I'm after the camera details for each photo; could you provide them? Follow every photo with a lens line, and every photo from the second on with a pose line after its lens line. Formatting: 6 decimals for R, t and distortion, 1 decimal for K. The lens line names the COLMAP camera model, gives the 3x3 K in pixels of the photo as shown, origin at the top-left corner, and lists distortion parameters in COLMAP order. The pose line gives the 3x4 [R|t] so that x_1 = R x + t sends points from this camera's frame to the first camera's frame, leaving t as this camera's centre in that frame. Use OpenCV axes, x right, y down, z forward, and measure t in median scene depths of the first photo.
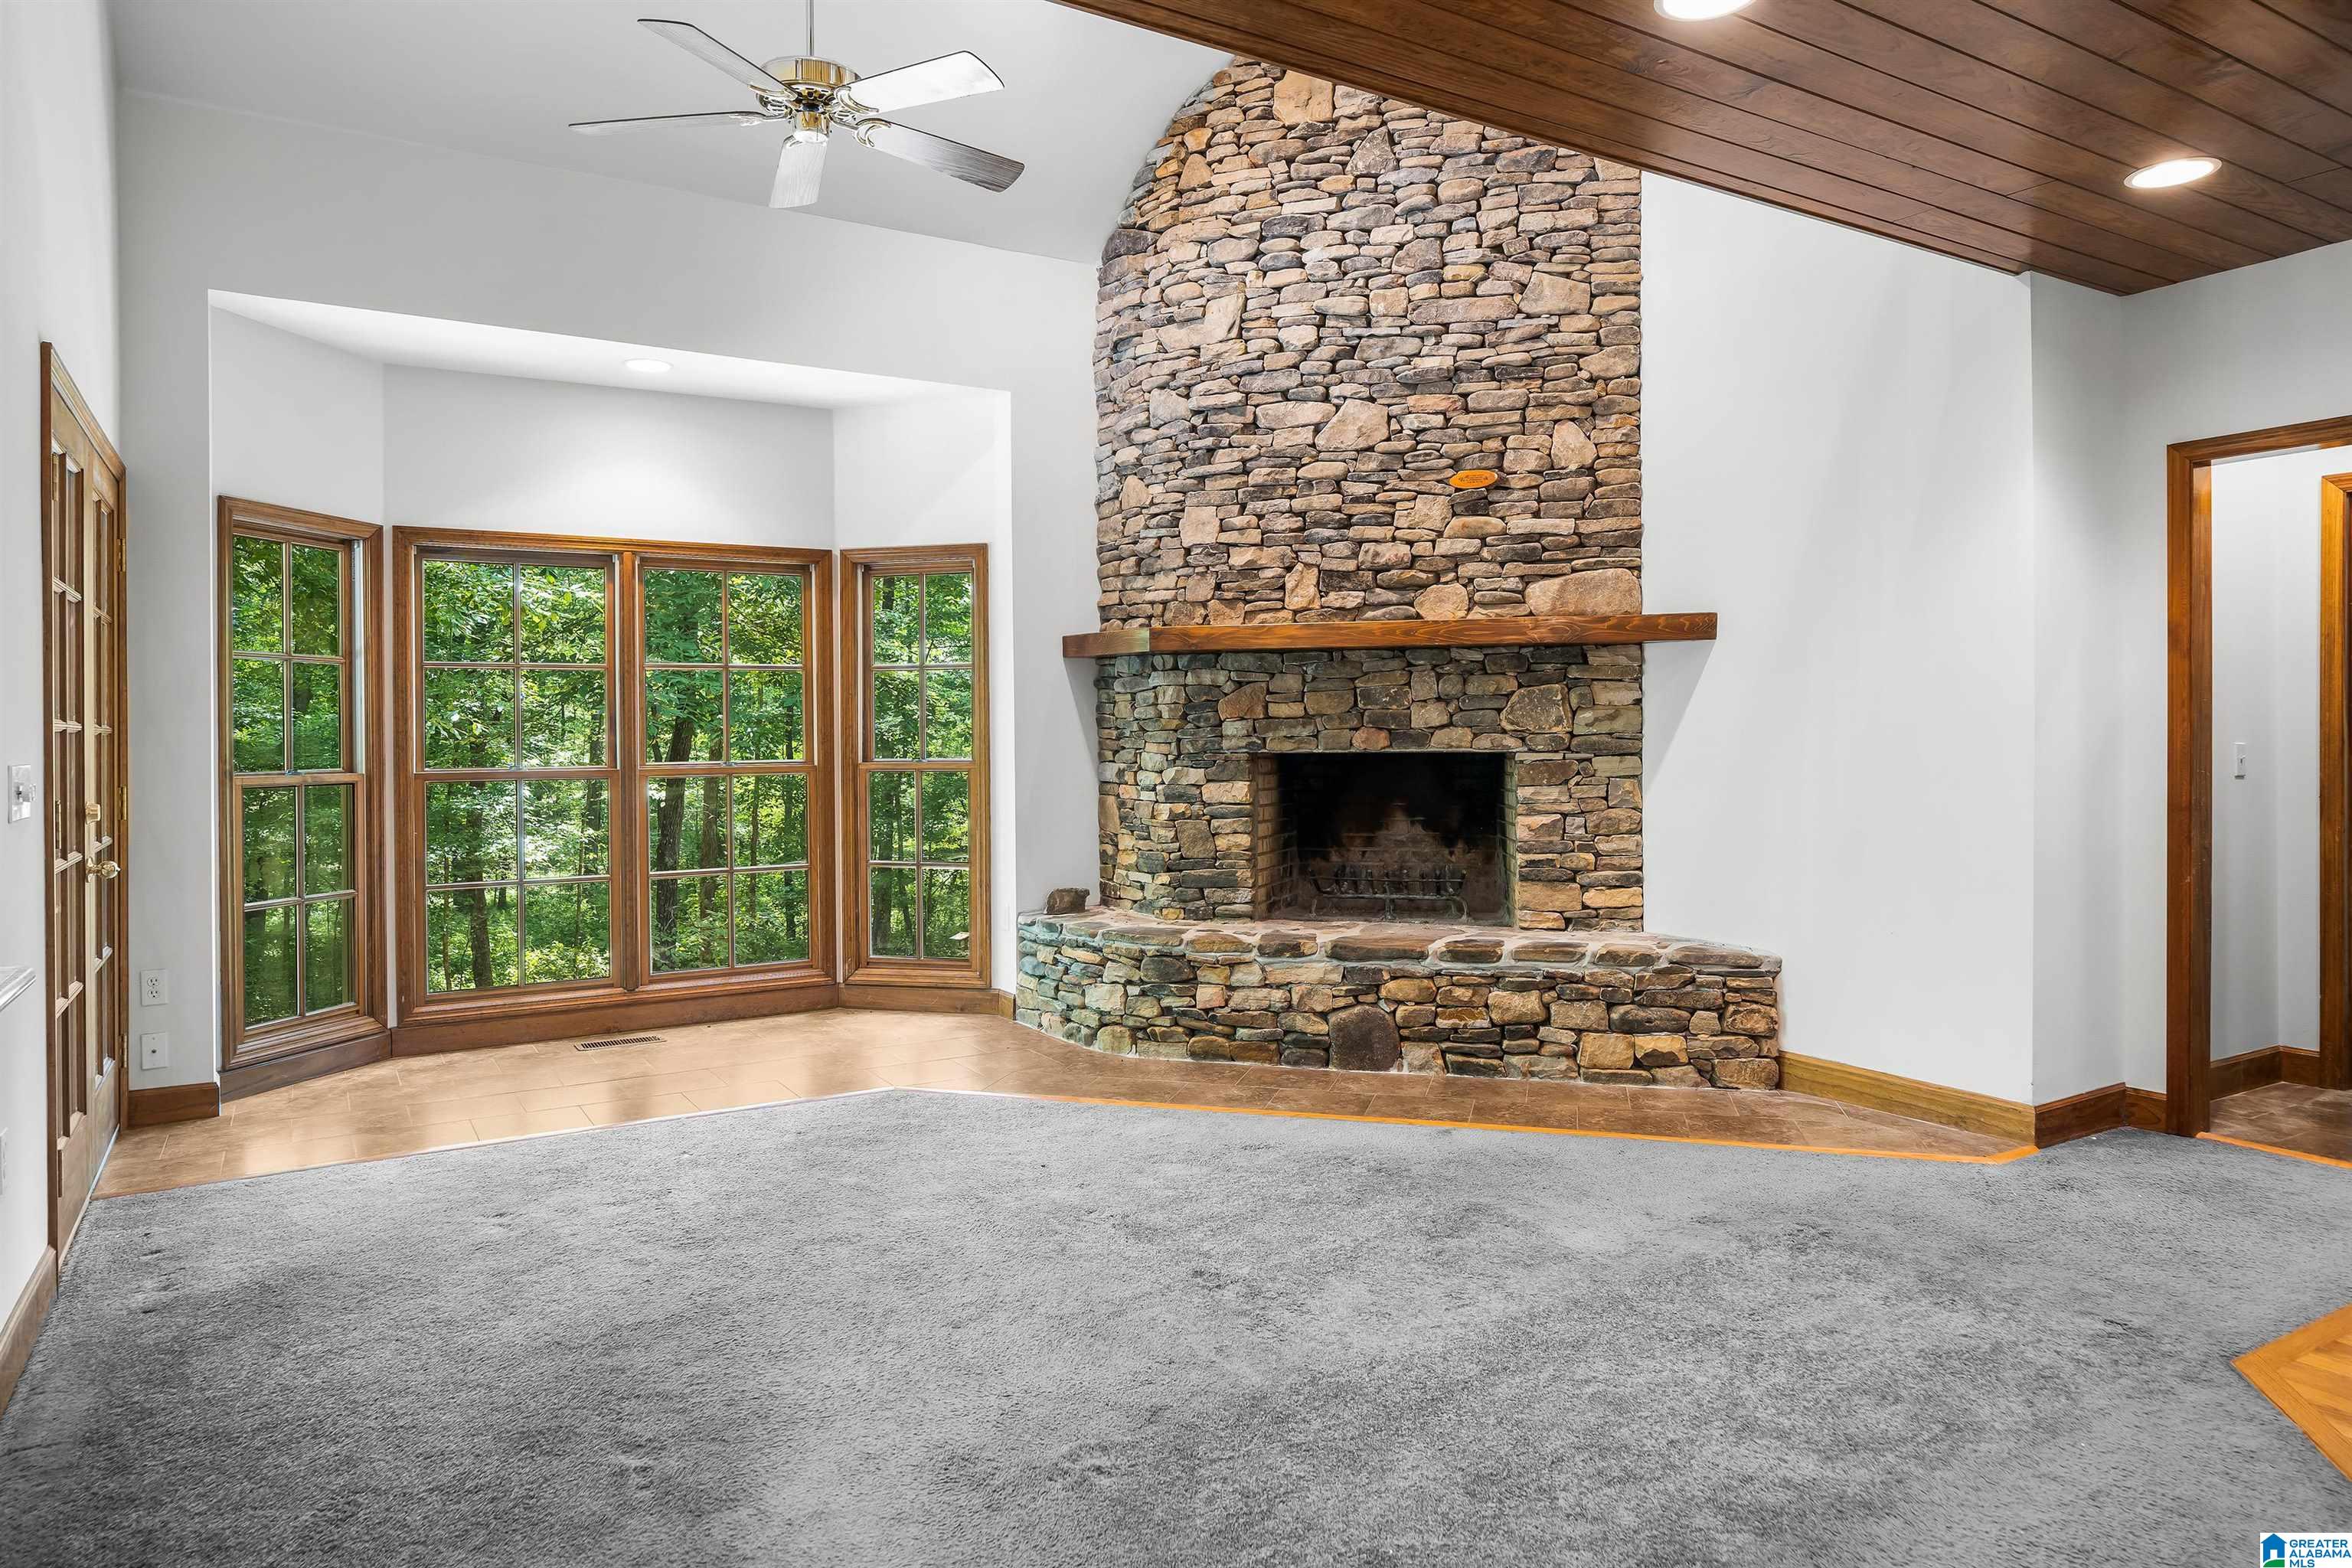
lens RADIAL K [[1421.2, 0, 1176.0], [0, 1421.2, 784.0], [0, 0, 1]] dist [0.004075, 0.002967]
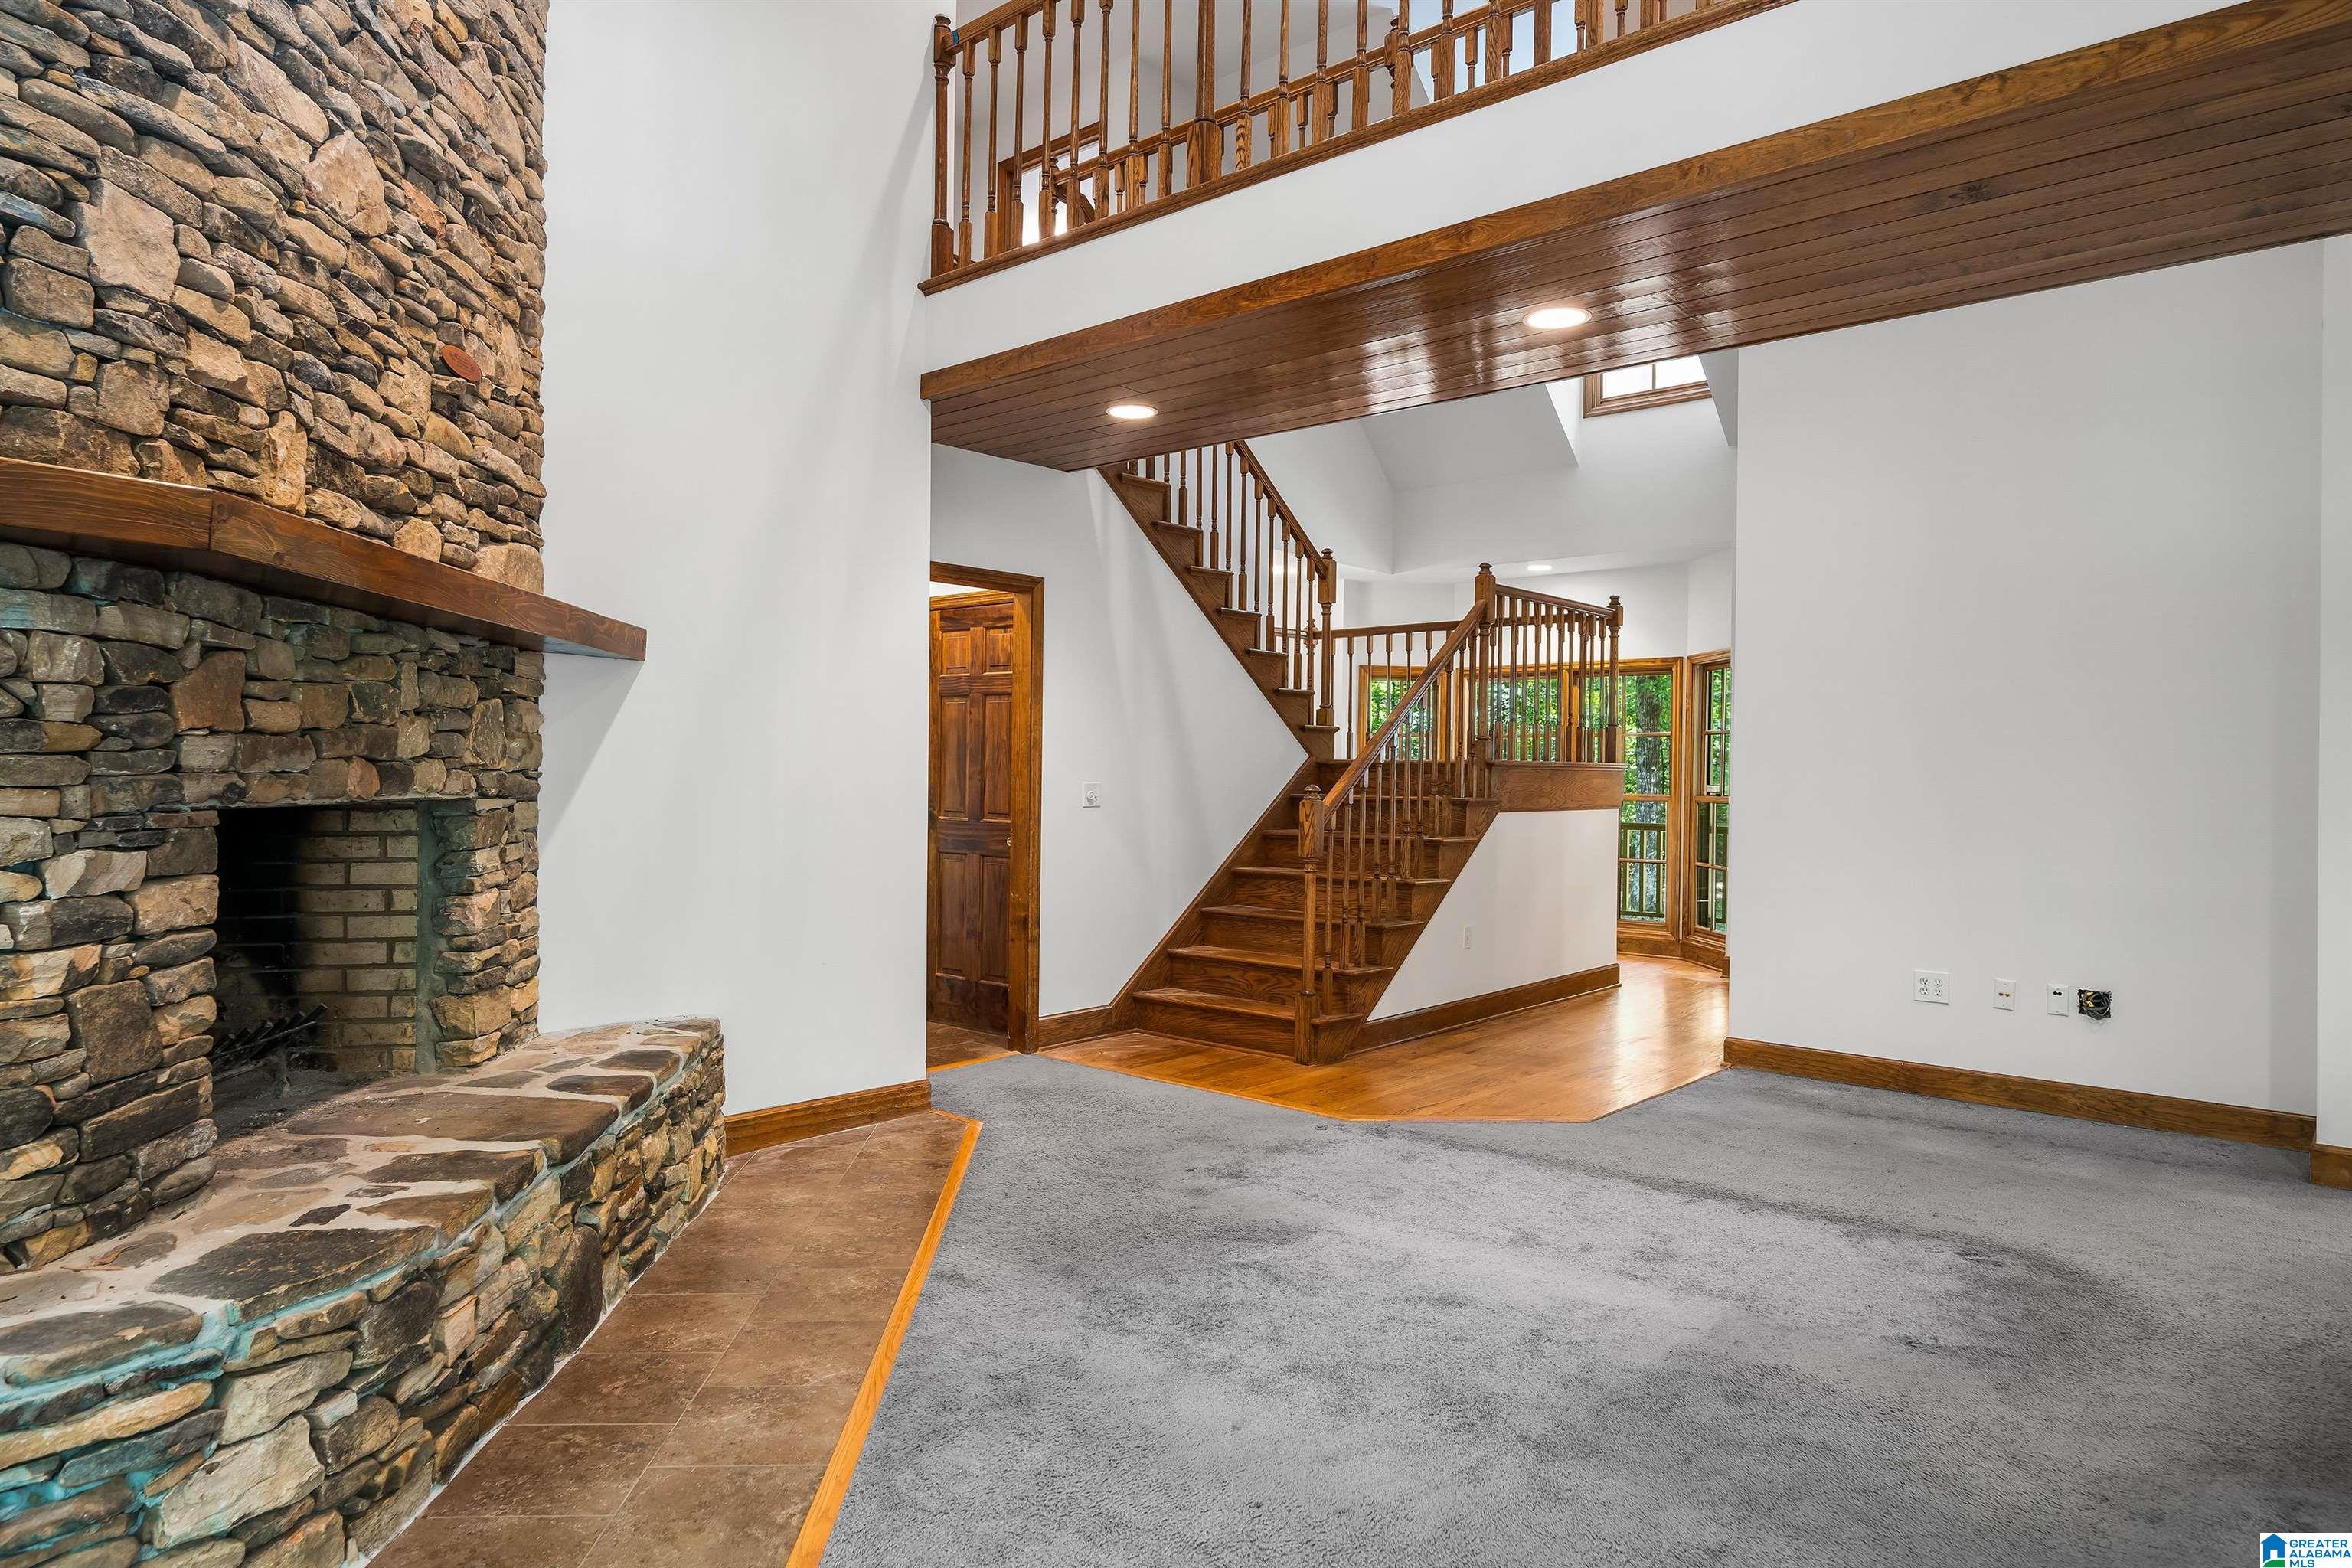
lens RADIAL K [[1421.2, 0, 1176.0], [0, 1421.2, 784.0], [0, 0, 1]] dist [0.004075, 0.002967]
pose [[-0.309646, -0.009114, 0.950808, -0.463839], [0.006823, 0.999907, 0.011807, -0.033109], [-0.950827, 0.010143, -0.309555, 0.859846]]
